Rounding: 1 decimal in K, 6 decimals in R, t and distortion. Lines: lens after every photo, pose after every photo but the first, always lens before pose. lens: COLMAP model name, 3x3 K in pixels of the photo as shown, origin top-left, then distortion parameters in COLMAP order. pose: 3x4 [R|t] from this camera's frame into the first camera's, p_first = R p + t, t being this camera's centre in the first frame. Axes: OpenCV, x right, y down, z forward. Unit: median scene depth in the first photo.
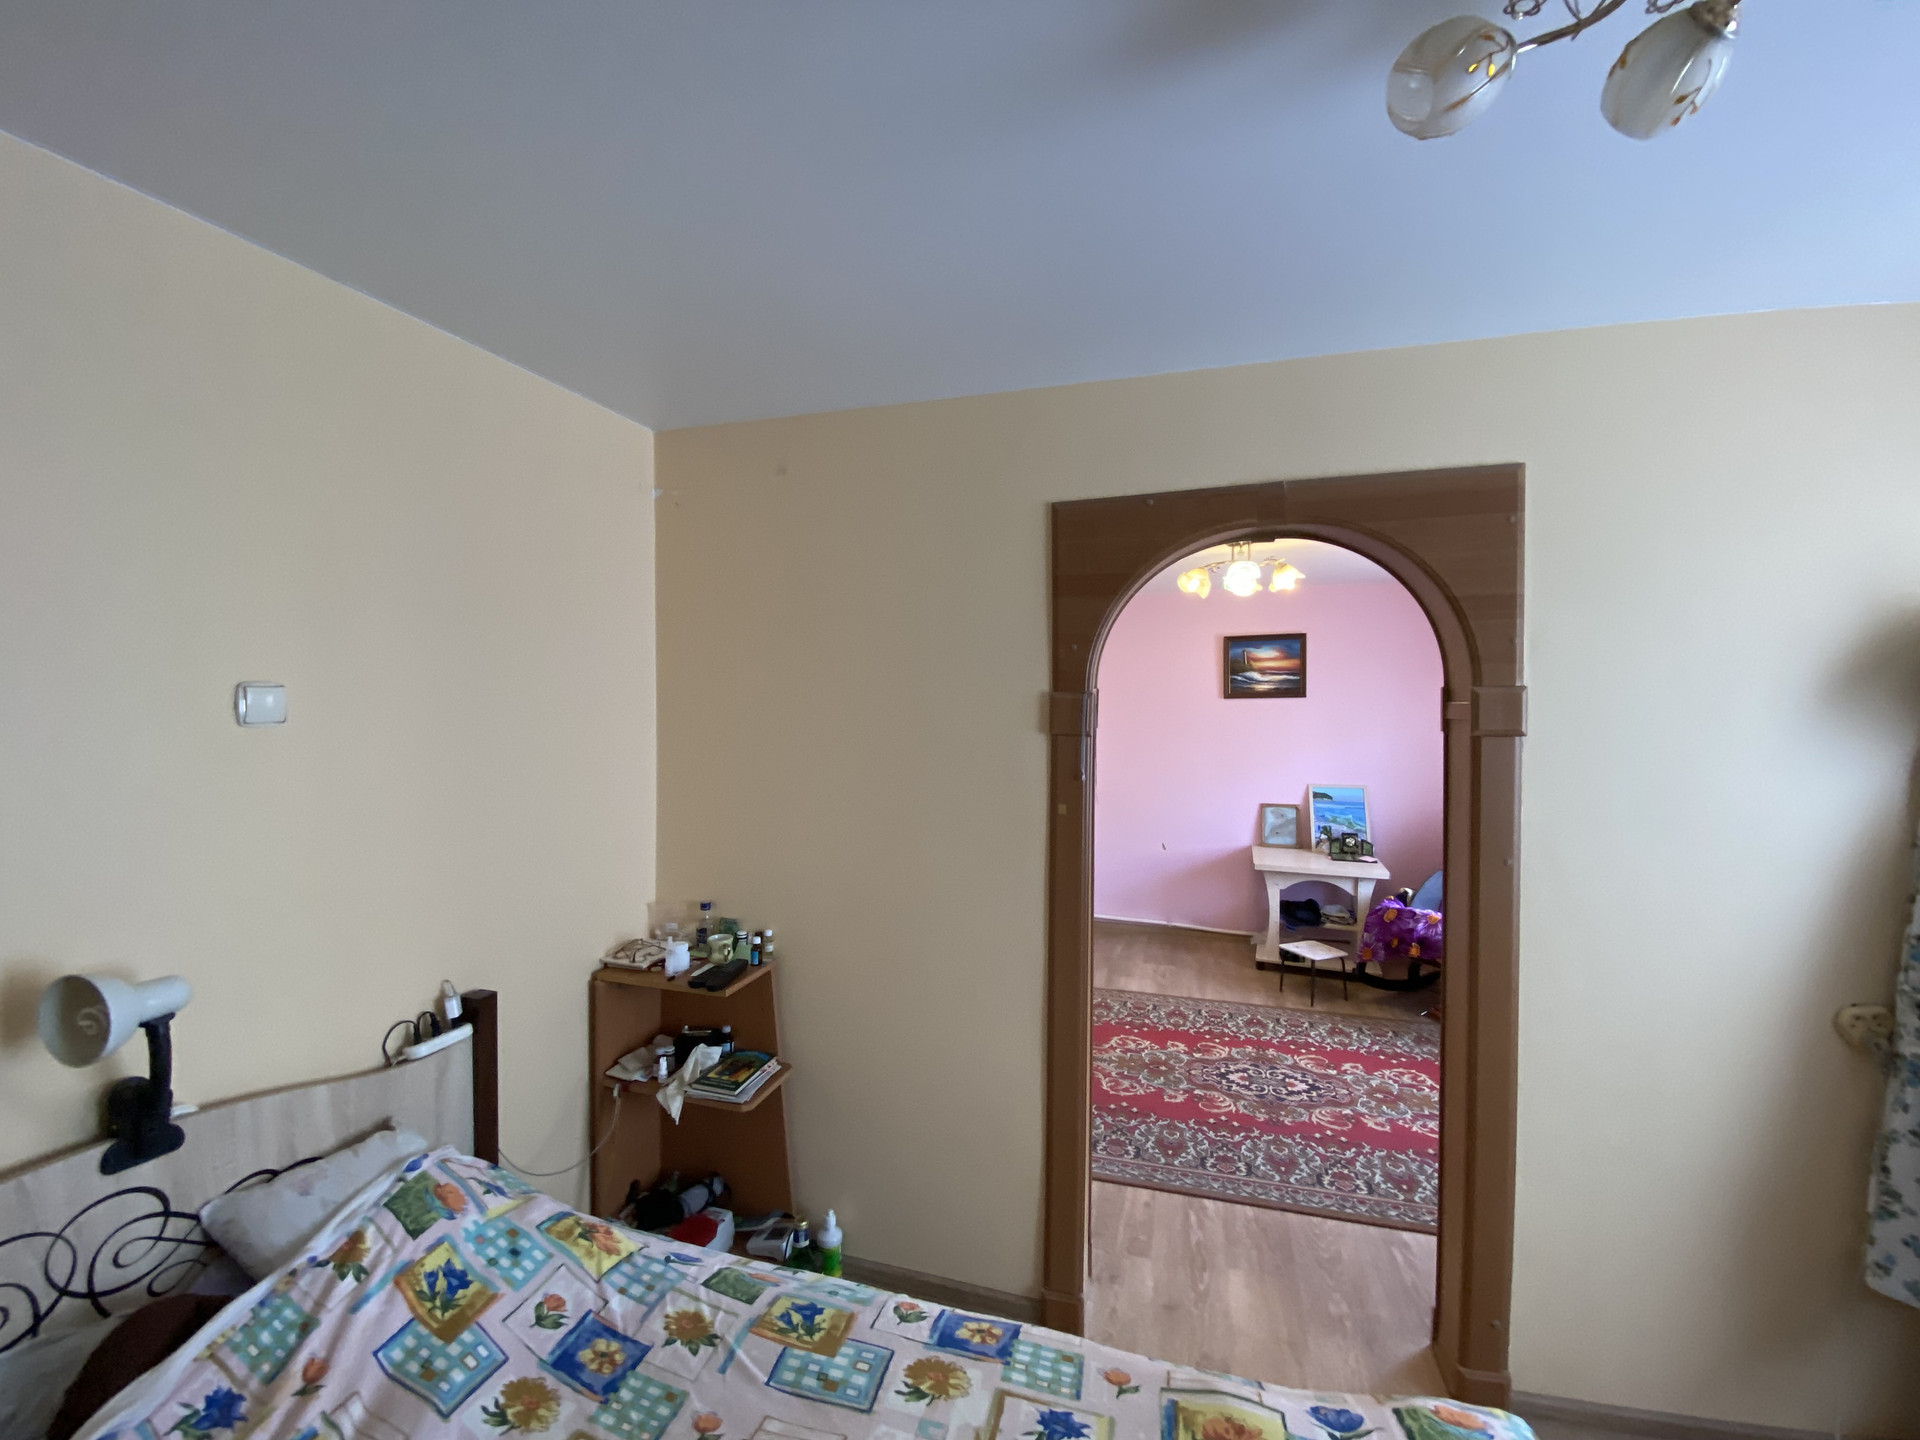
lens RADIAL K [[780.6, 0, 957.7], [0, 780.6, 711.5], [0, 0, 1]] dist [0.032424, -0.034525]
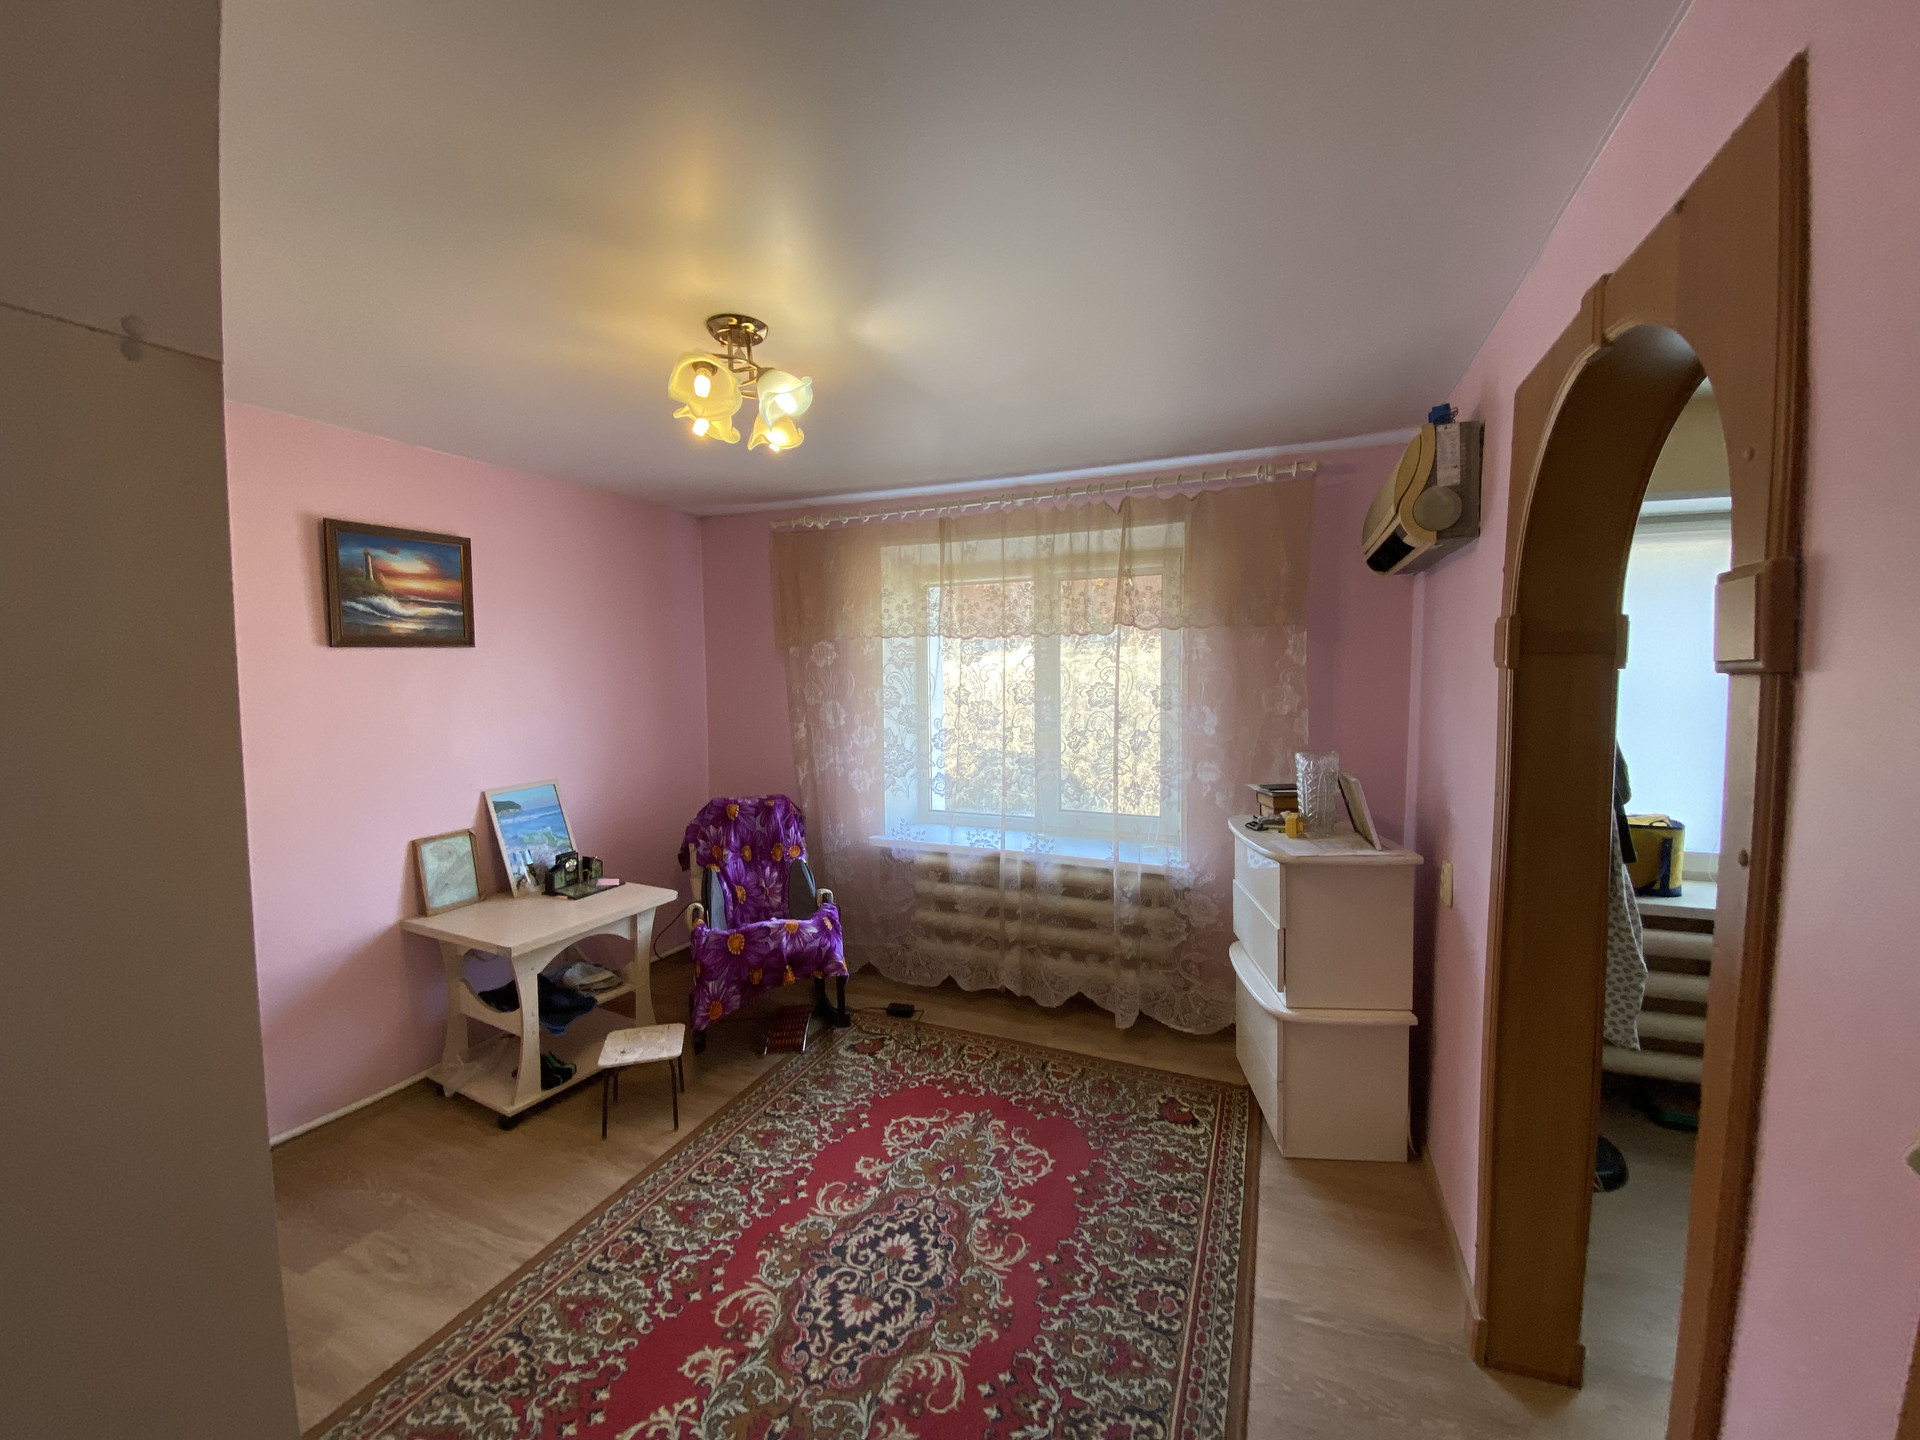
lens RADIAL K [[780.6, 0, 957.7], [0, 780.6, 711.5], [0, 0, 1]] dist [0.032424, -0.034525]
pose [[0.110923, -0.062330, 0.991873, -0.123790], [0.022679, 0.997930, 0.060174, 0.003488], [-0.993570, 0.015820, 0.112107, 0.634983]]
